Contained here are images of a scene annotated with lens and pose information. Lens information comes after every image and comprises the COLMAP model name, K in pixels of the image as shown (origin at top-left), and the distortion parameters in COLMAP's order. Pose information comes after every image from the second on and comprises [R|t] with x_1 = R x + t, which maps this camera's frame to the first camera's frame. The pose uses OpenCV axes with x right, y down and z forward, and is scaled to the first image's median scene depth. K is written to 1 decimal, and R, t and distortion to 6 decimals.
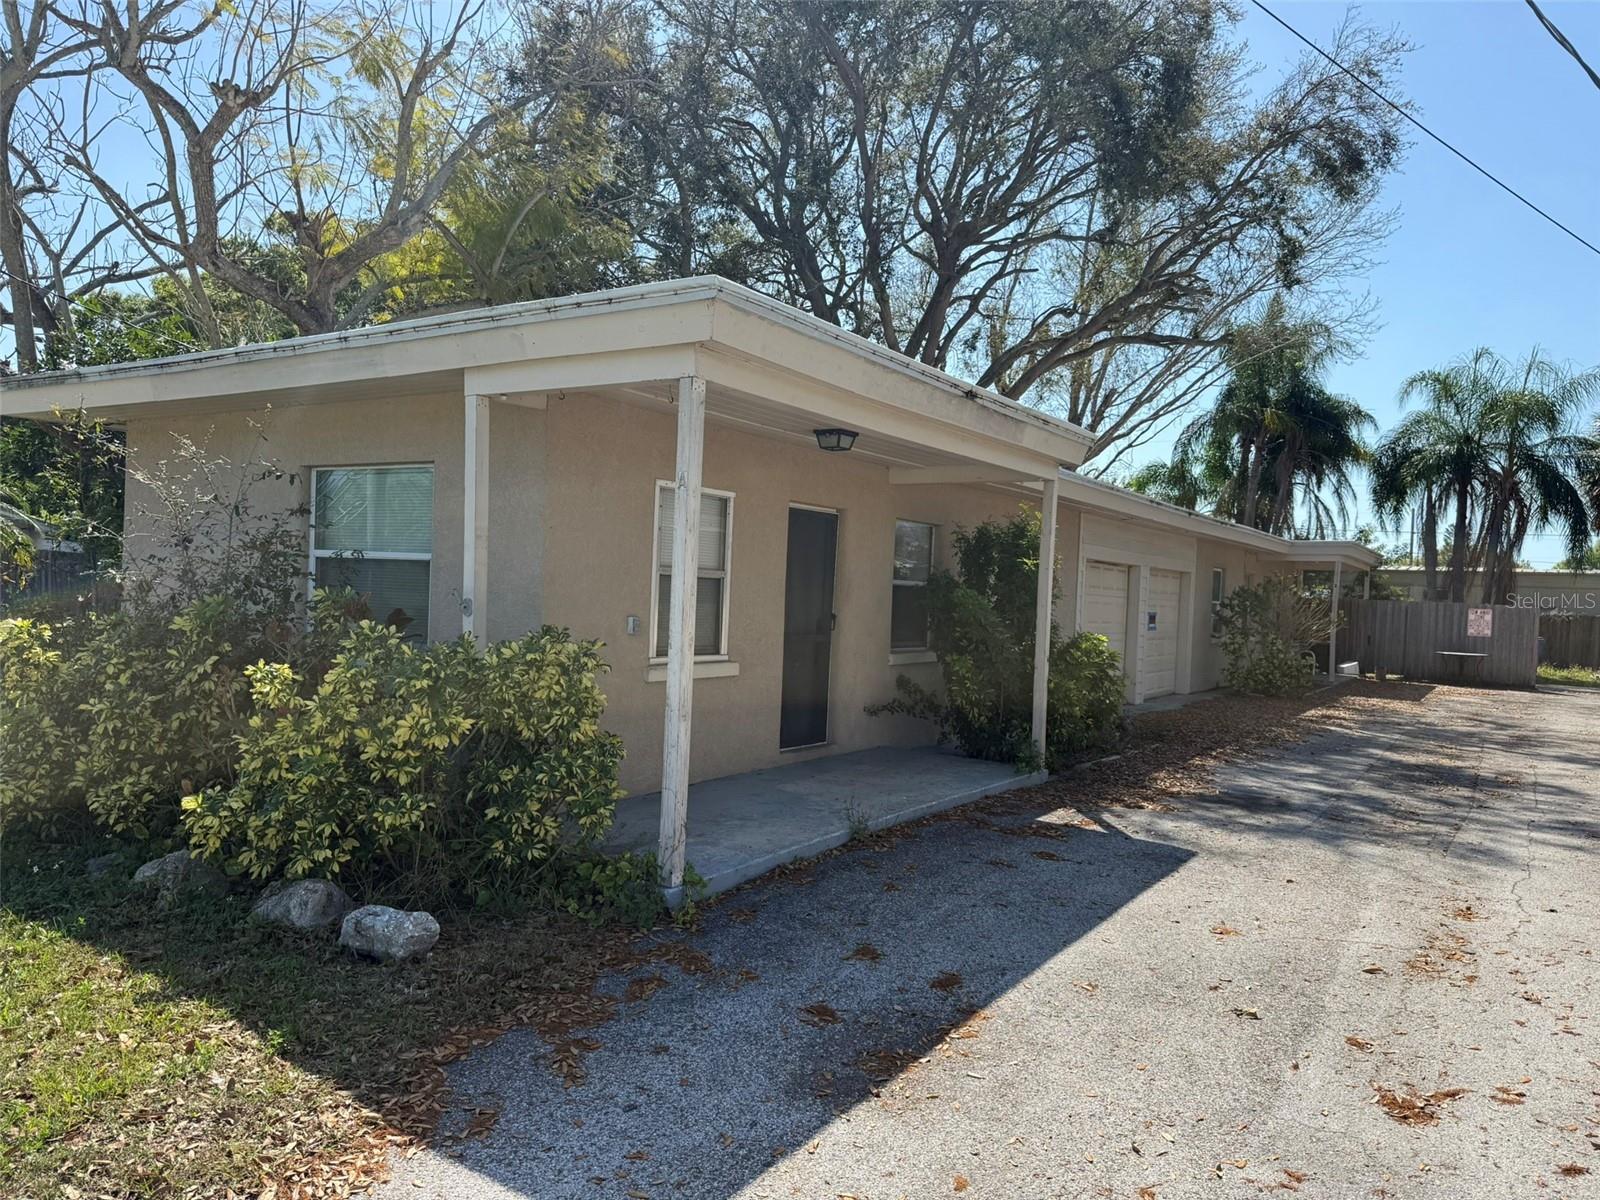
lens RADIAL K [[1121.9, 0, 795.0], [0, 1121.9, 611.7], [0, 0, 1]] dist [0.003362, -0.004418]
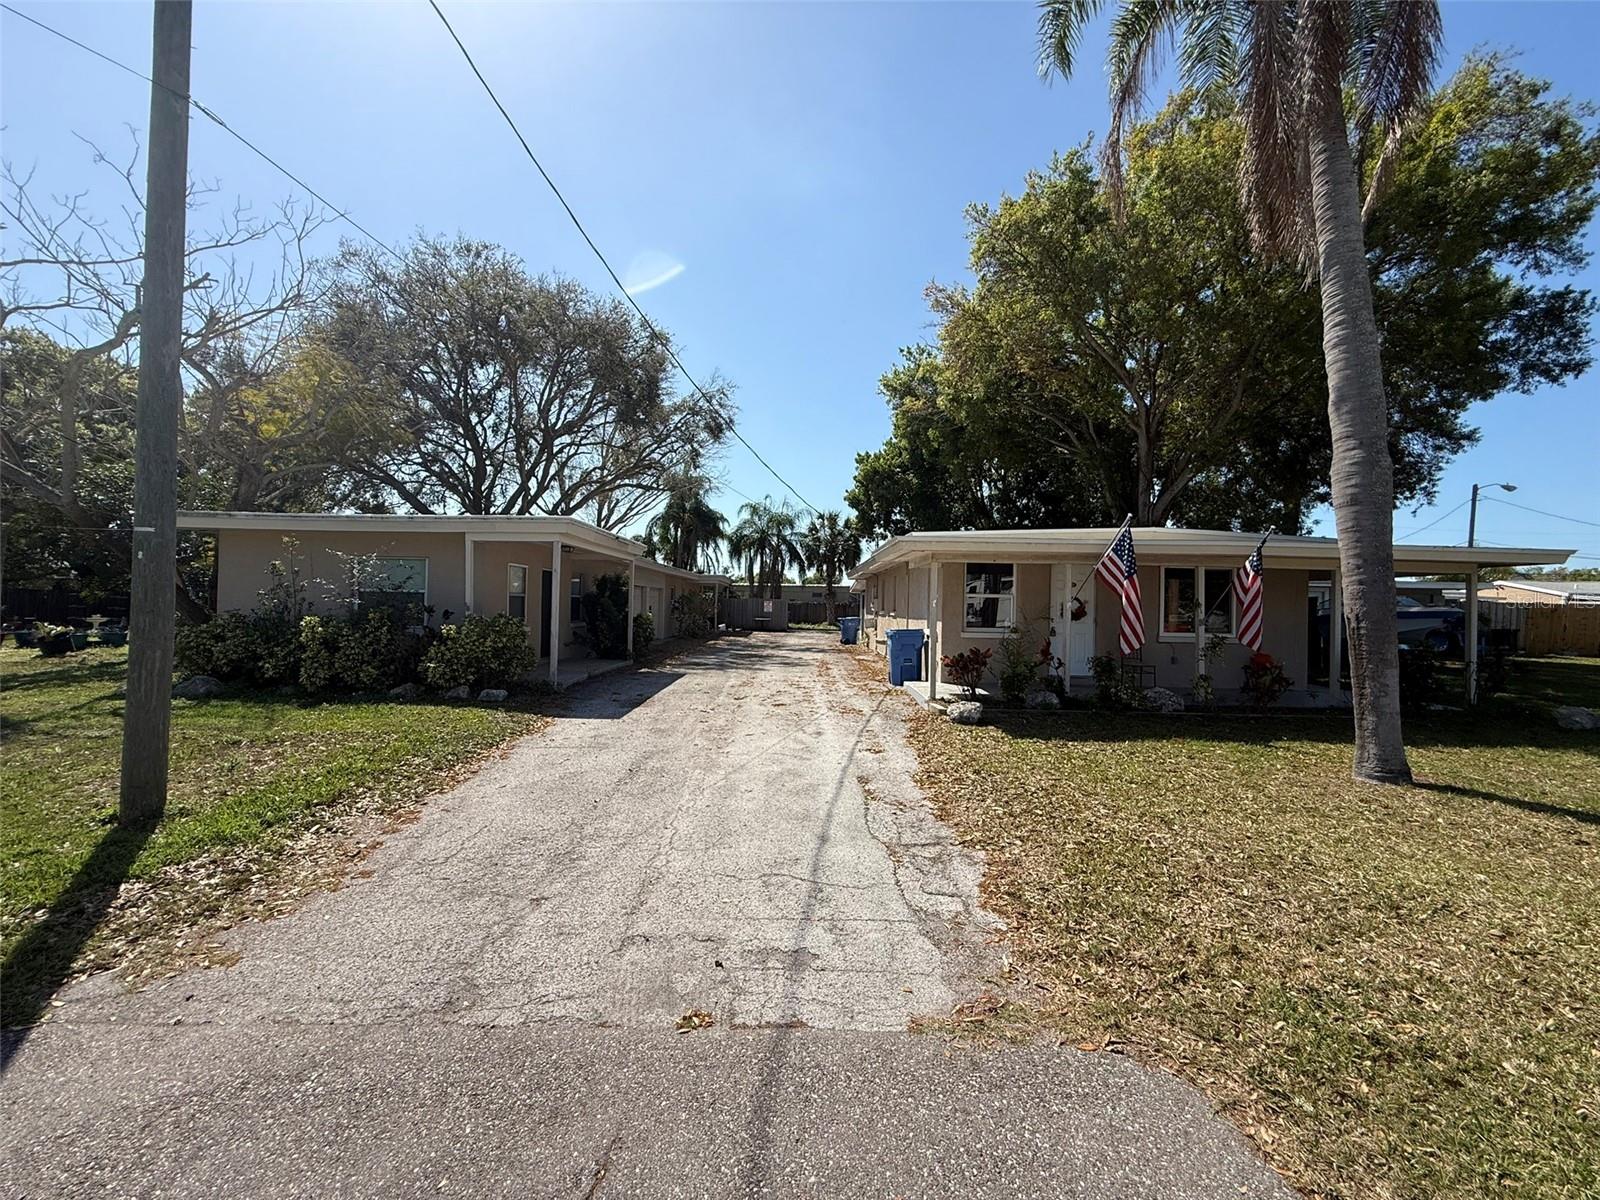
lens RADIAL K [[640.2, 0, 796.8], [0, 640.2, 596.7], [0, 0, 1]] dist [0.000482, 0.000060]
pose [[0.836806, -0.019251, 0.547161, -0.111974], [0.028200, 0.999571, -0.007960, 0.000820], [-0.546772, 0.022091, 0.836990, -0.217812]]
